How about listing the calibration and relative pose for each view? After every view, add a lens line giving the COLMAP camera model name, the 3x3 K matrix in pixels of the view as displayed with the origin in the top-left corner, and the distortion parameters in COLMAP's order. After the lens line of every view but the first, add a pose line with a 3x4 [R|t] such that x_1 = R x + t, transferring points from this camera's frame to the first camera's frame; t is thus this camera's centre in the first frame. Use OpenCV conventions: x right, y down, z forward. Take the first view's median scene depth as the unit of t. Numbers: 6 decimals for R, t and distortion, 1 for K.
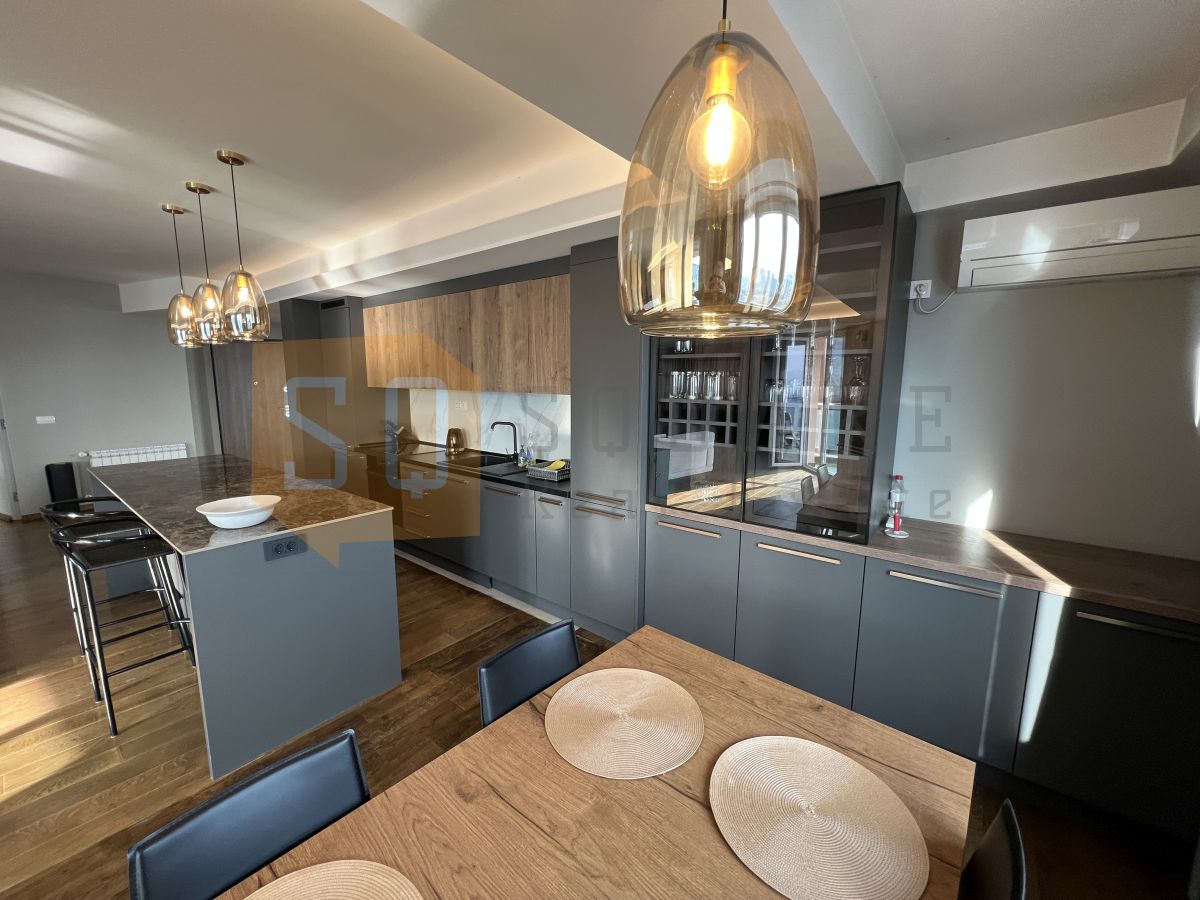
lens RADIAL K [[480.2, 0, 608.4], [0, 480.2, 452.3], [0, 0, 1]] dist [-0.001074, 0.000032]
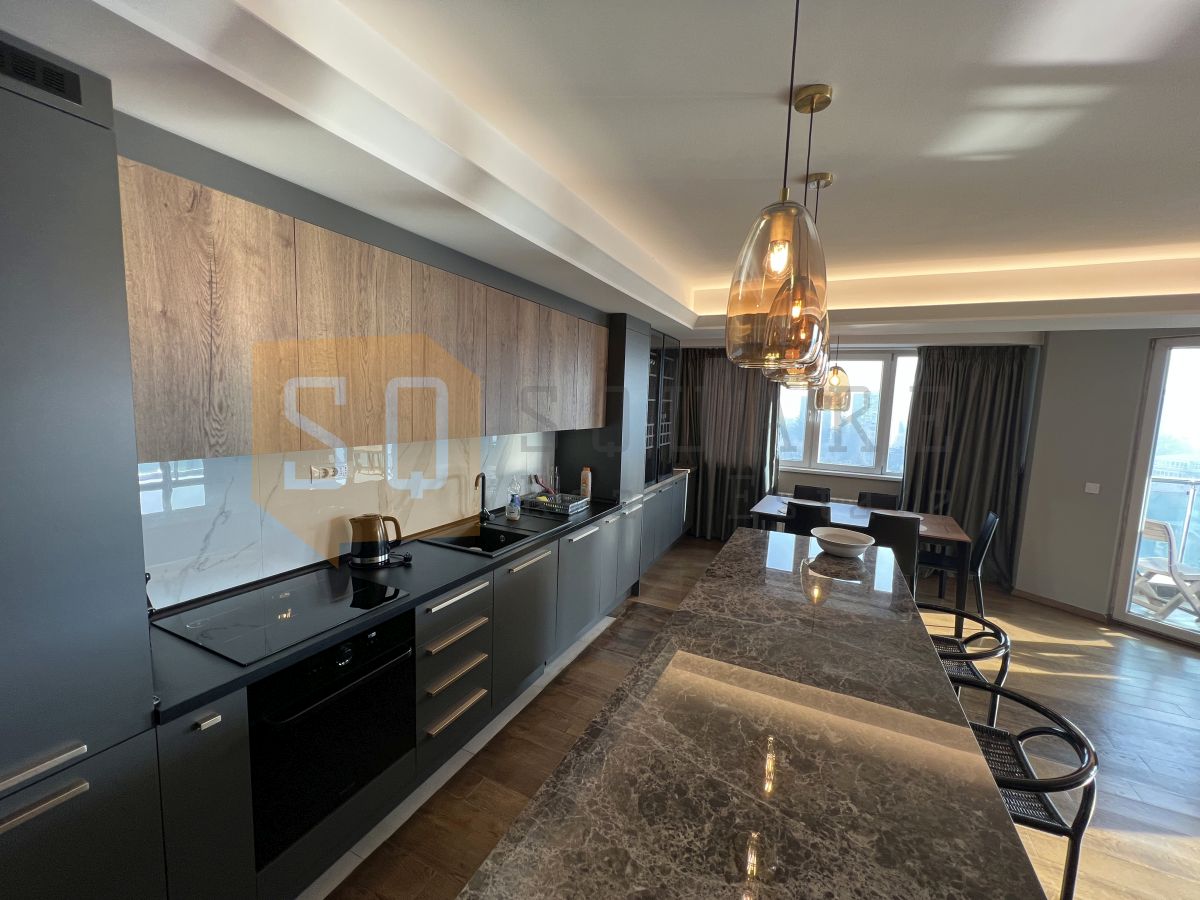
lens RADIAL K [[480.2, 0, 604.6], [0, 480.2, 451.3], [0, 0, 1]] dist [-0.001074, 0.000032]
pose [[-0.228508, -0.129150, 0.964938, -0.980735], [0.101827, 0.982554, 0.155622, -0.195266], [-0.968202, 0.133817, -0.211370, 0.995236]]
